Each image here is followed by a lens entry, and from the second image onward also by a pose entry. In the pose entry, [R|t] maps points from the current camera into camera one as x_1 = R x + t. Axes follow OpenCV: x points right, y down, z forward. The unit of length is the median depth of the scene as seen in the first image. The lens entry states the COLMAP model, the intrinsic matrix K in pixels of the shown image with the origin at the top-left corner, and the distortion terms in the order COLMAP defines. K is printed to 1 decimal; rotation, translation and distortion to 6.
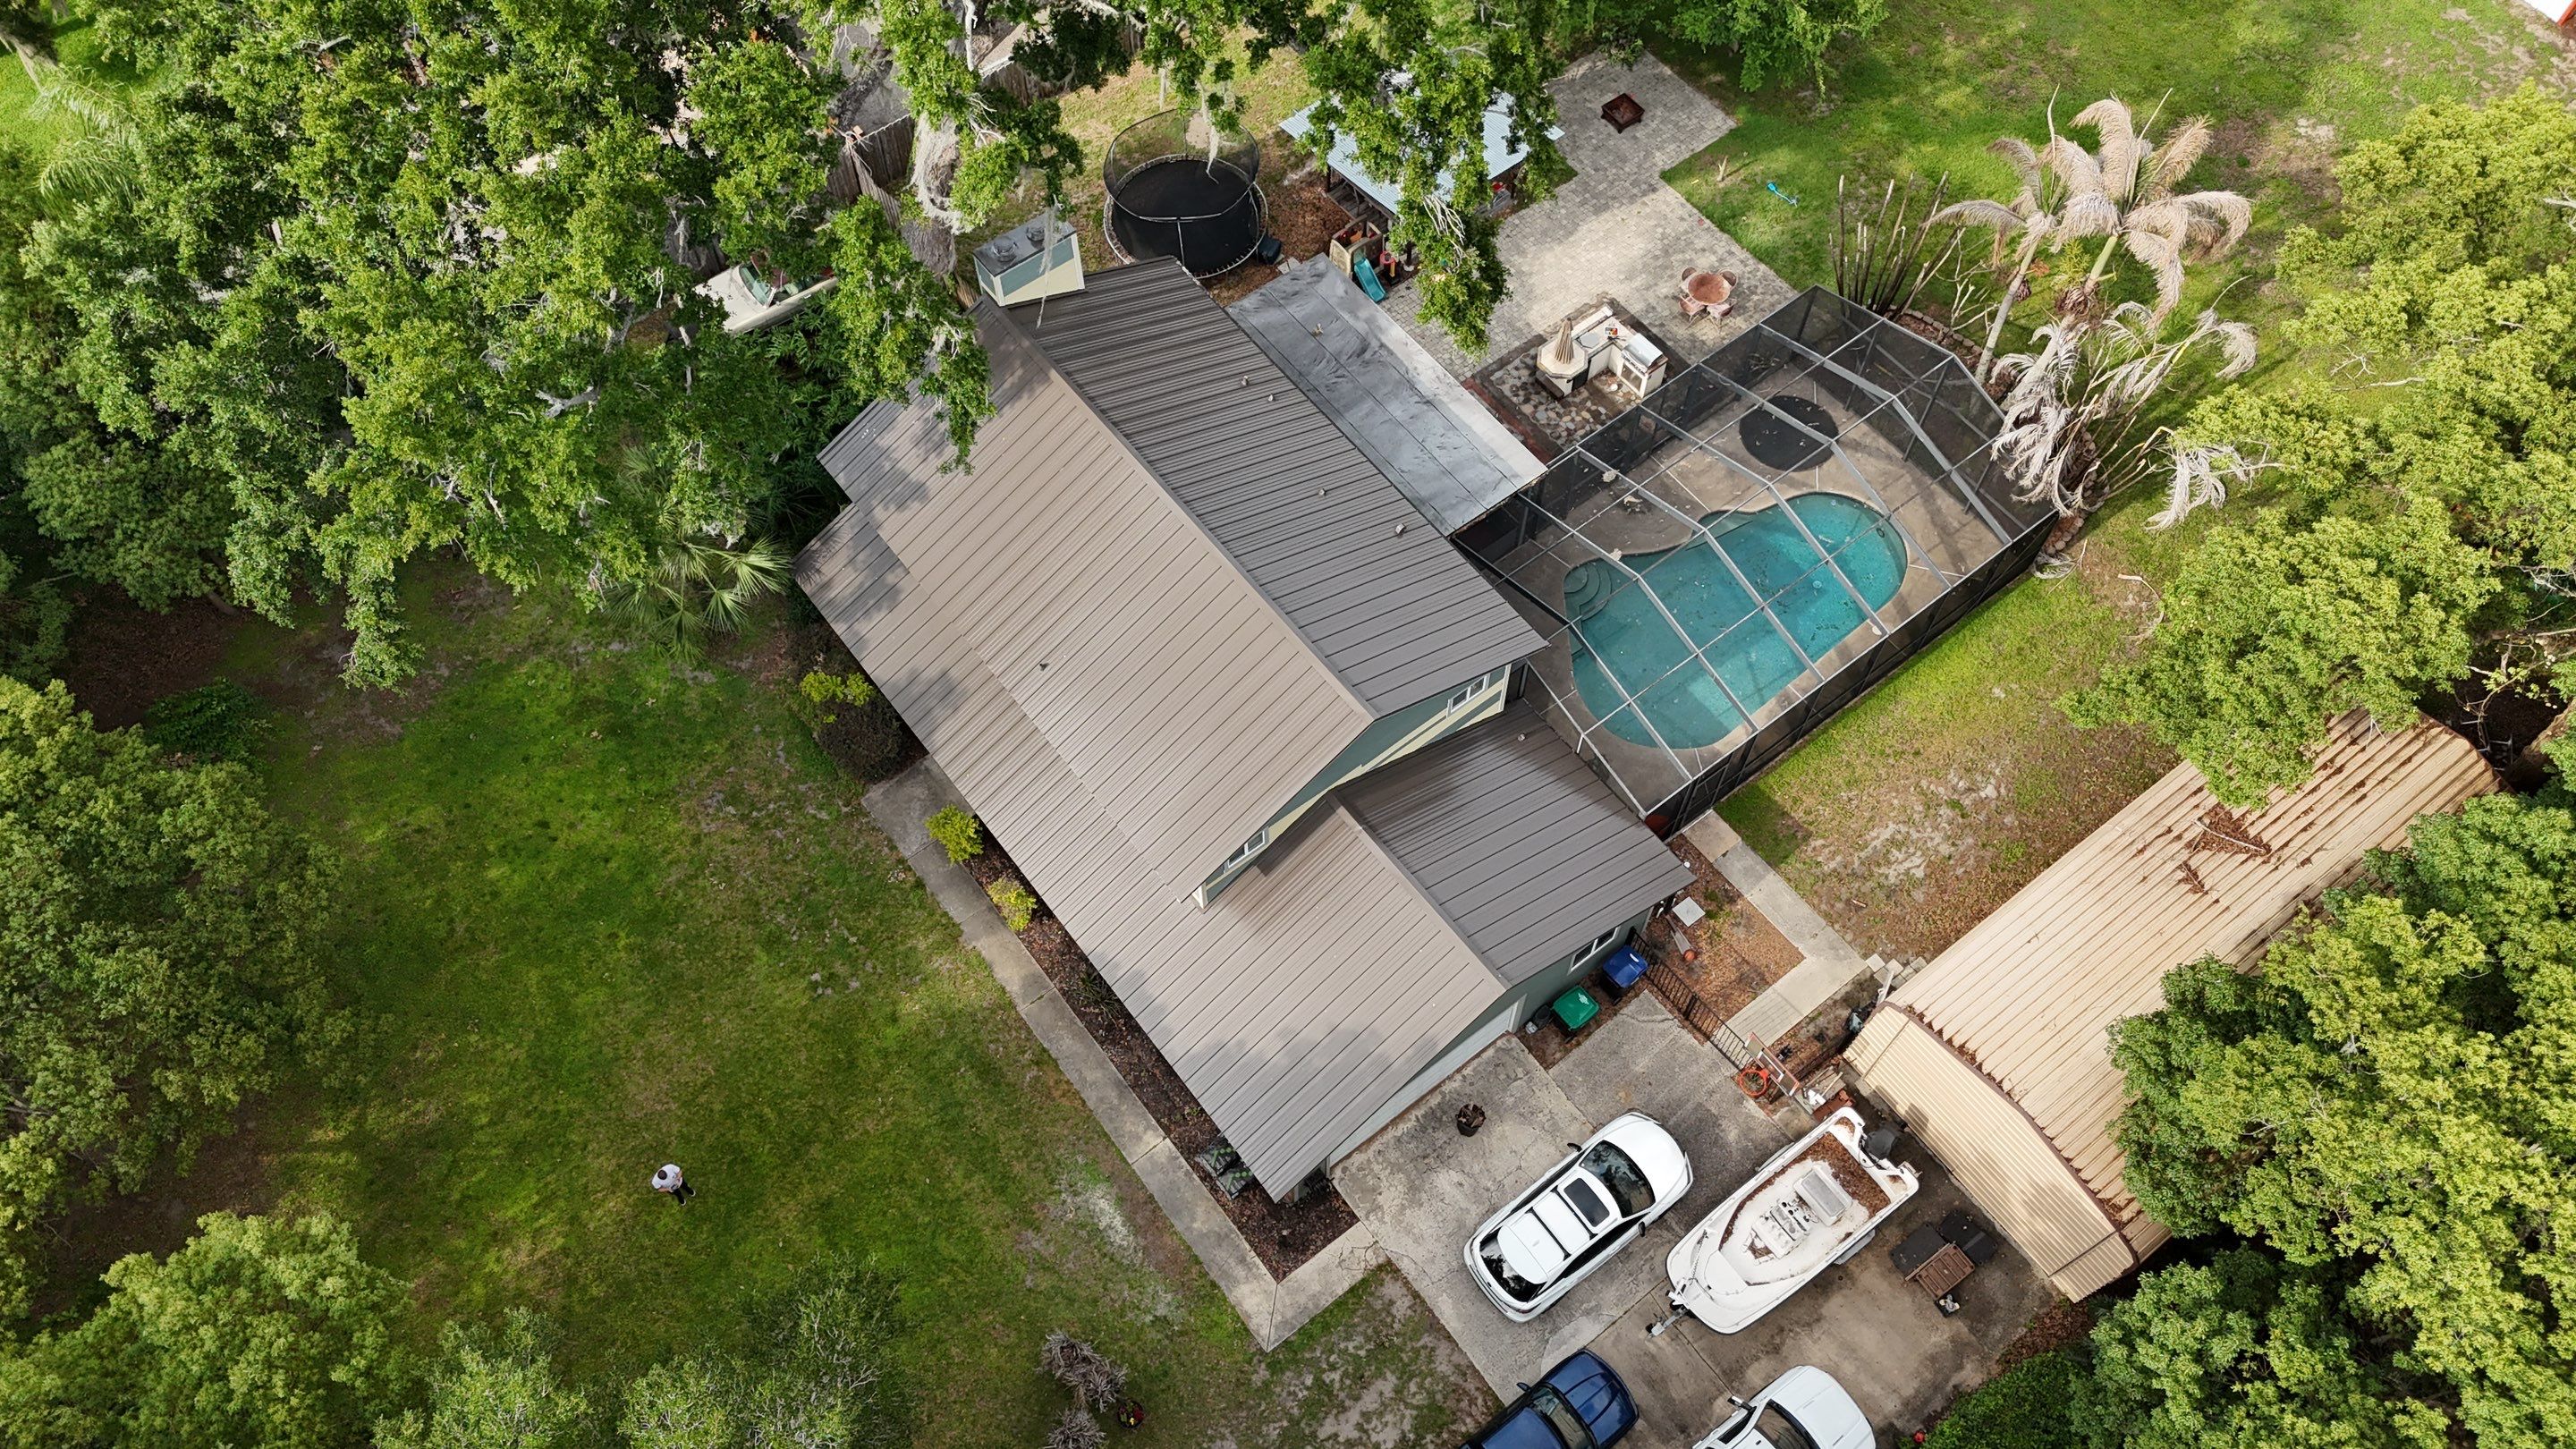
lens RADIAL K [[1892.4, 0, 1288.0], [0, 1892.4, 724.5], [0, 0, 1]] dist [0.076499, -0.075200]
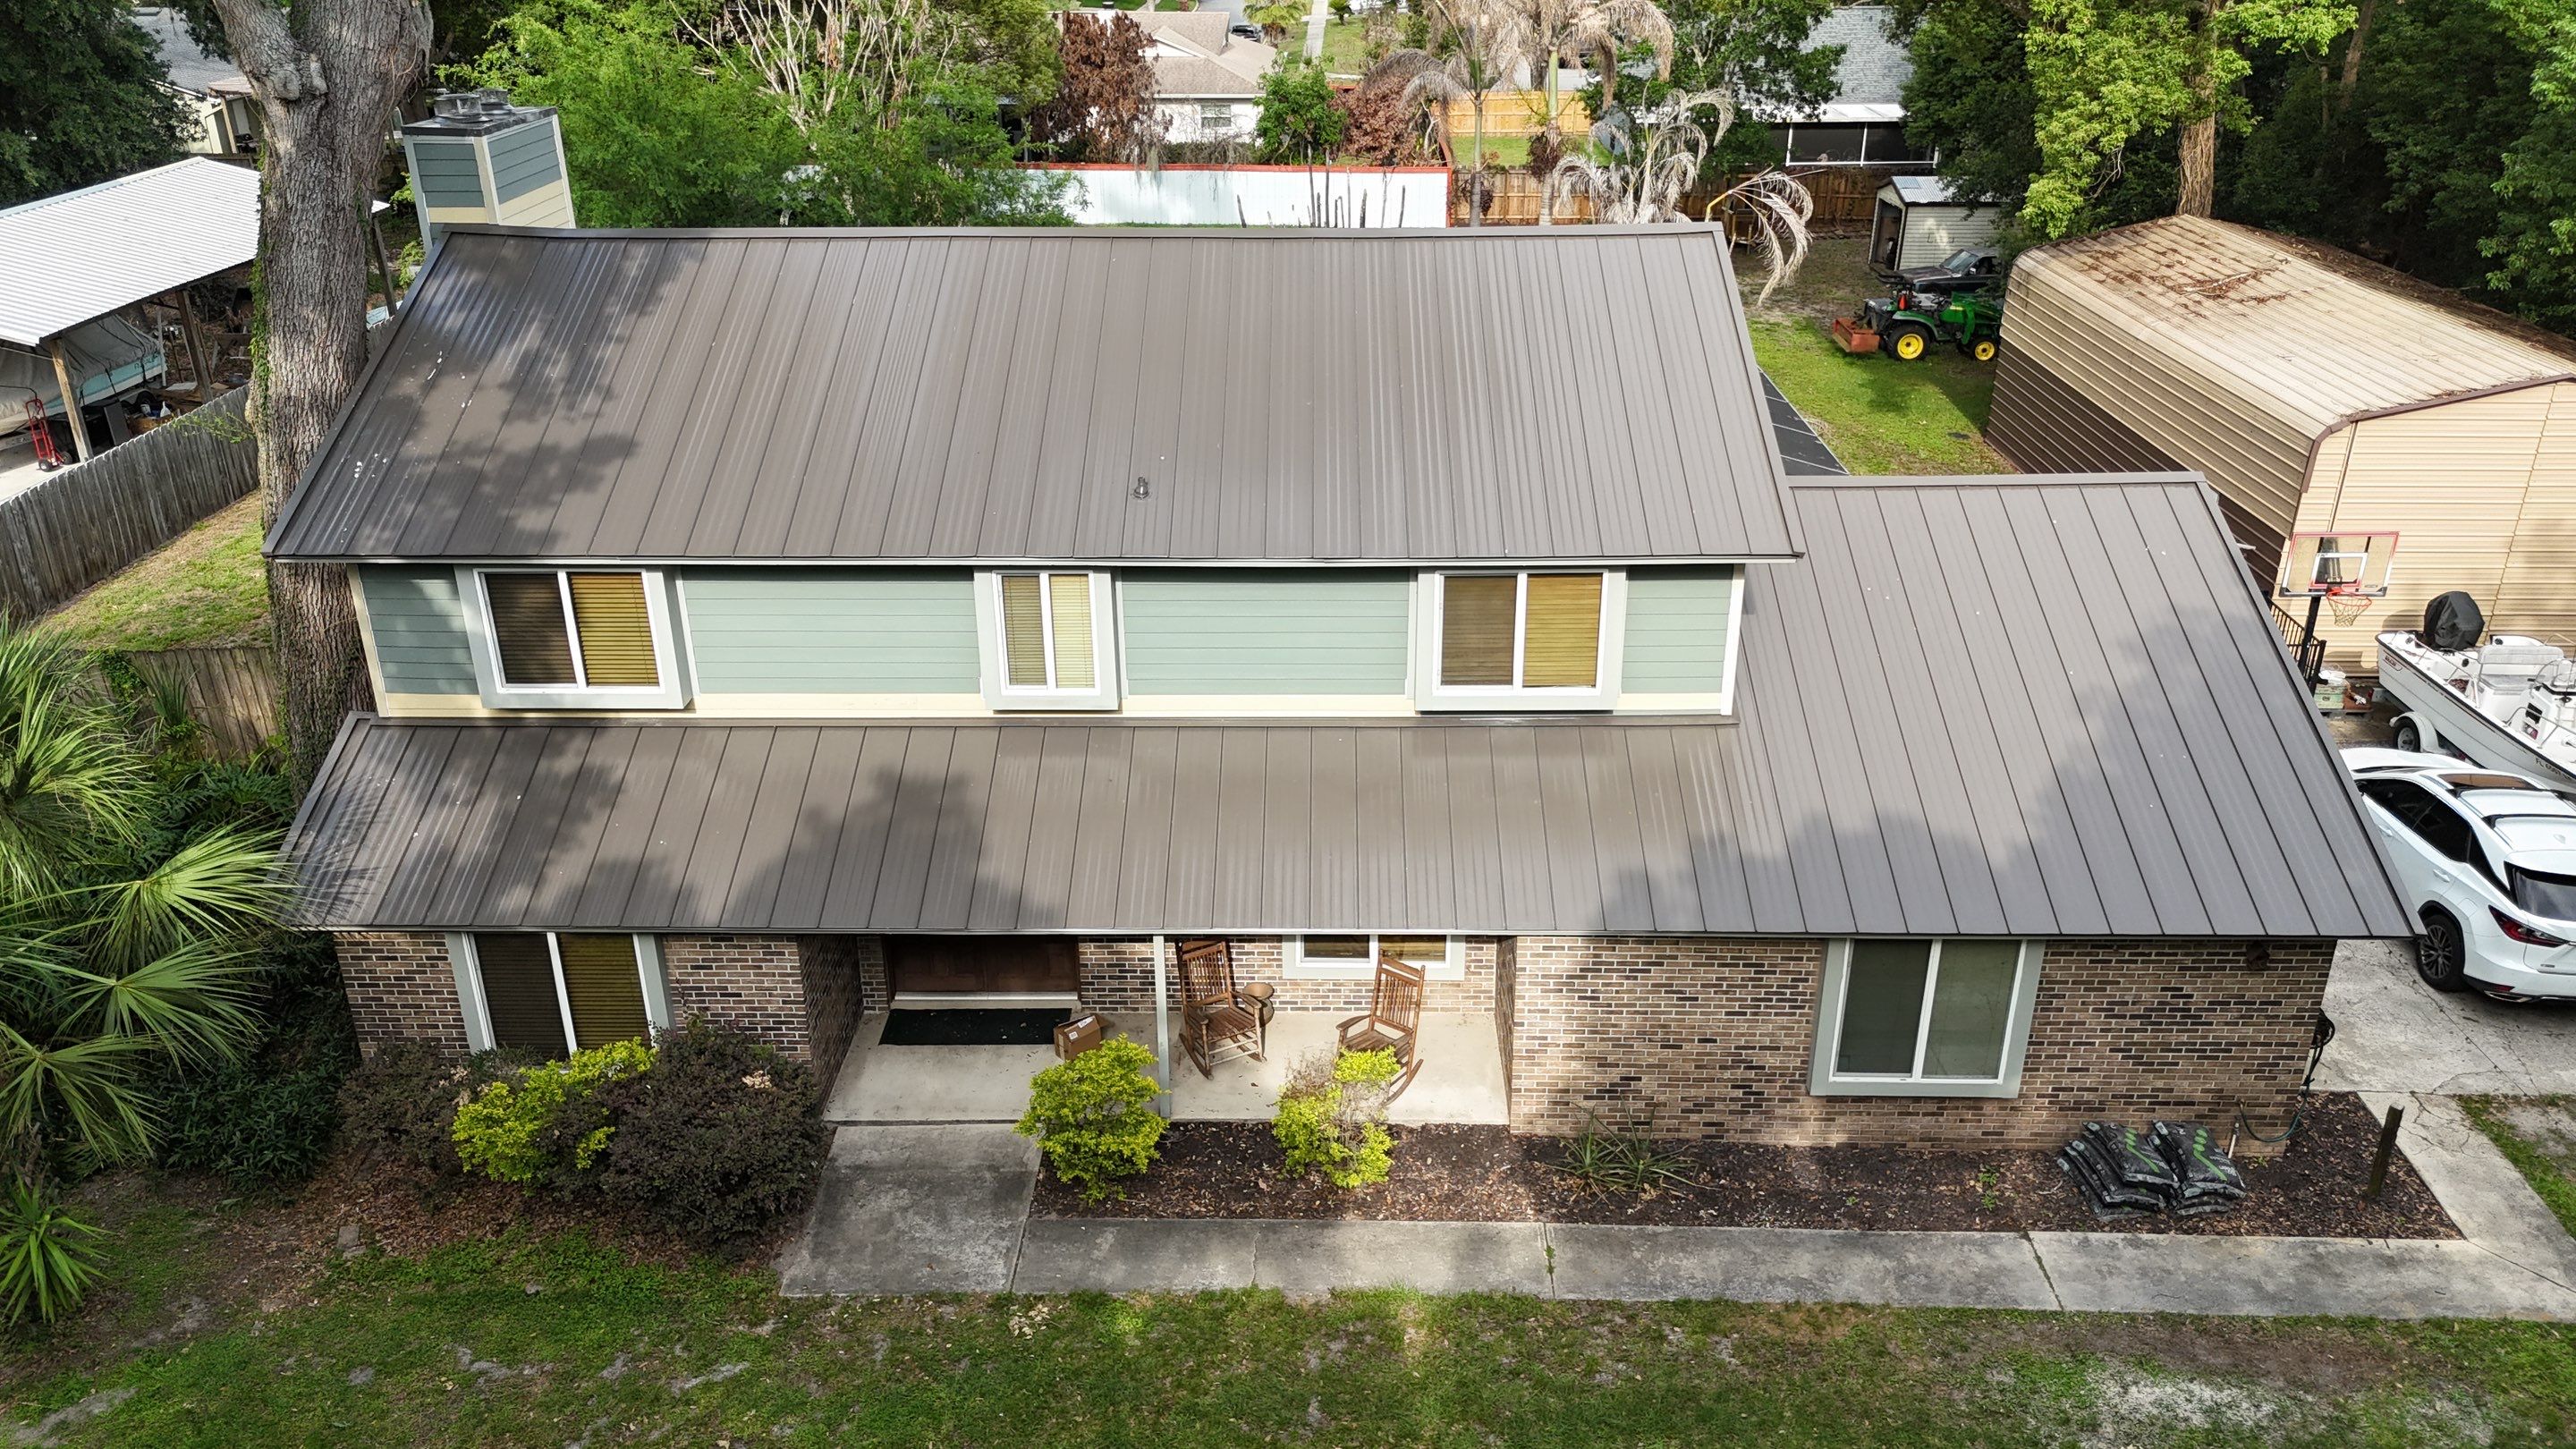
lens RADIAL K [[1892.4, 0, 1288.0], [0, 1892.4, 724.5], [0, 0, 1]] dist [0.076499, -0.075200]
pose [[0.626933, -0.320786, 0.709966, -0.445386], [0.684024, 0.662853, -0.304527, 0.166957], [-0.372915, 0.676551, 0.634990, 0.743541]]
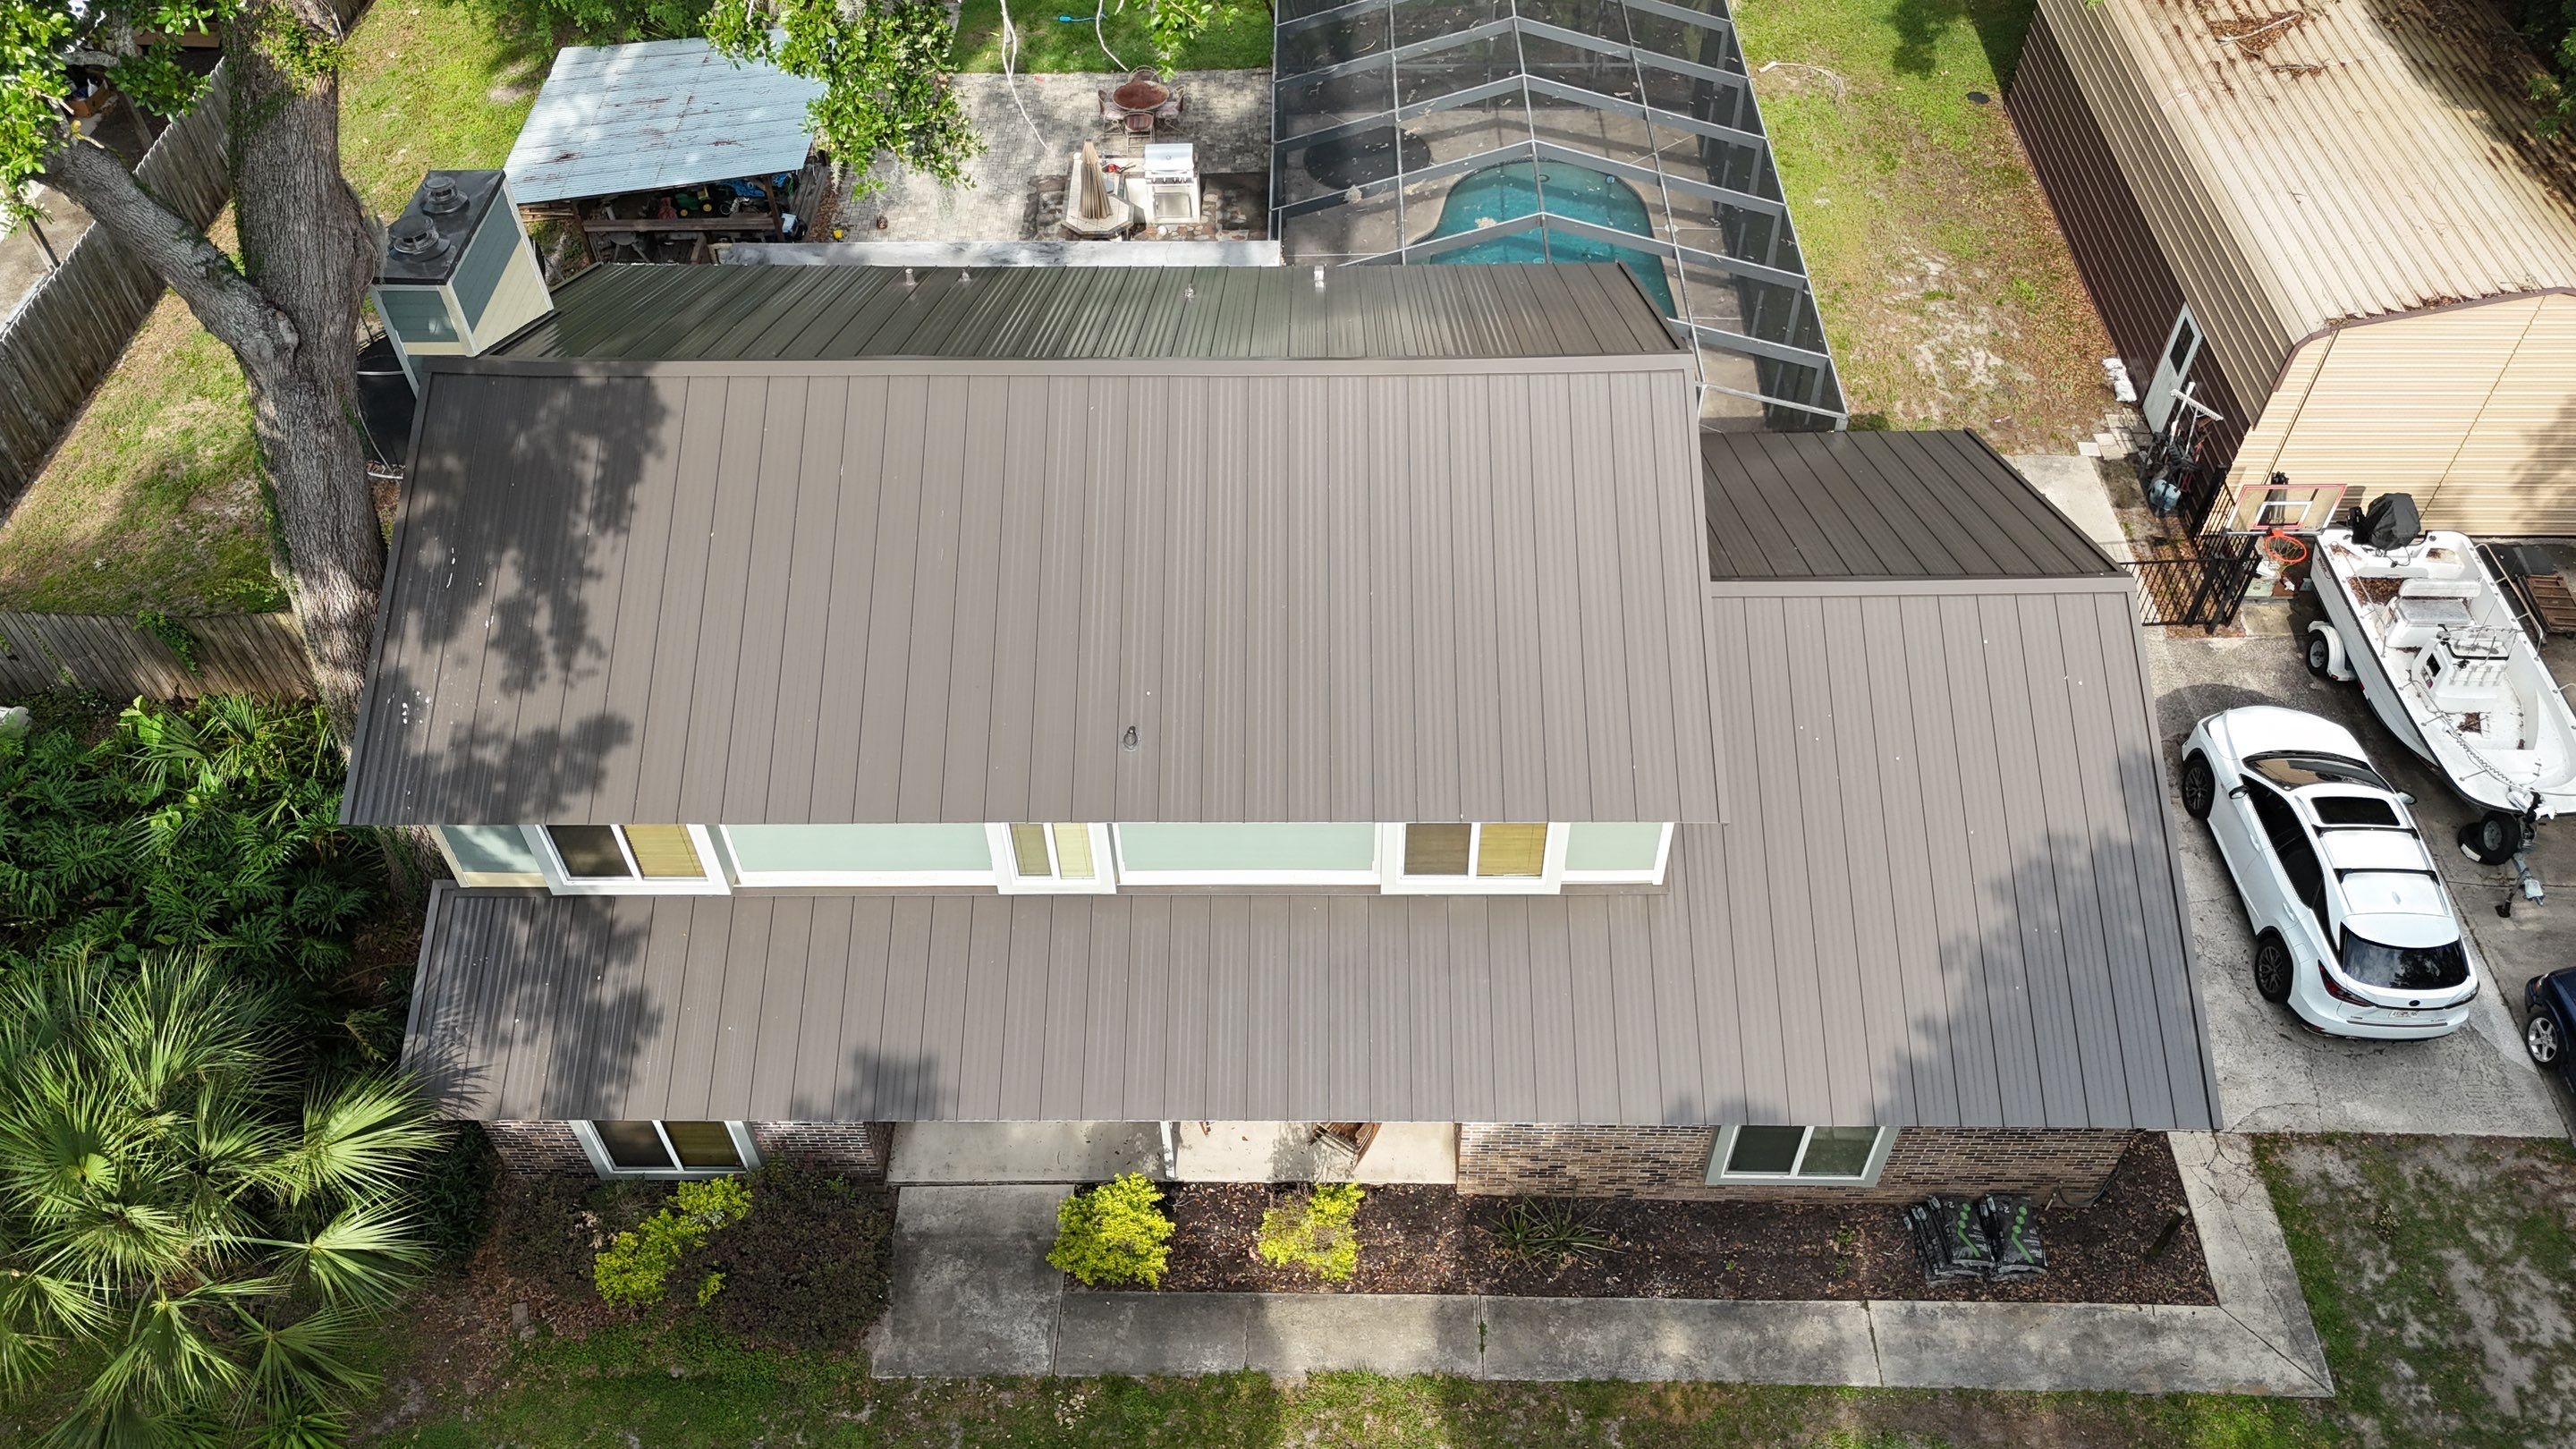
lens RADIAL K [[1892.4, 0, 1288.0], [0, 1892.4, 724.5], [0, 0, 1]] dist [0.076499, -0.075200]
pose [[0.622929, -0.577521, 0.527663, -0.360809], [0.691188, 0.722224, -0.025512, 0.007818], [-0.366357, 0.380607, 0.849070, 0.573209]]
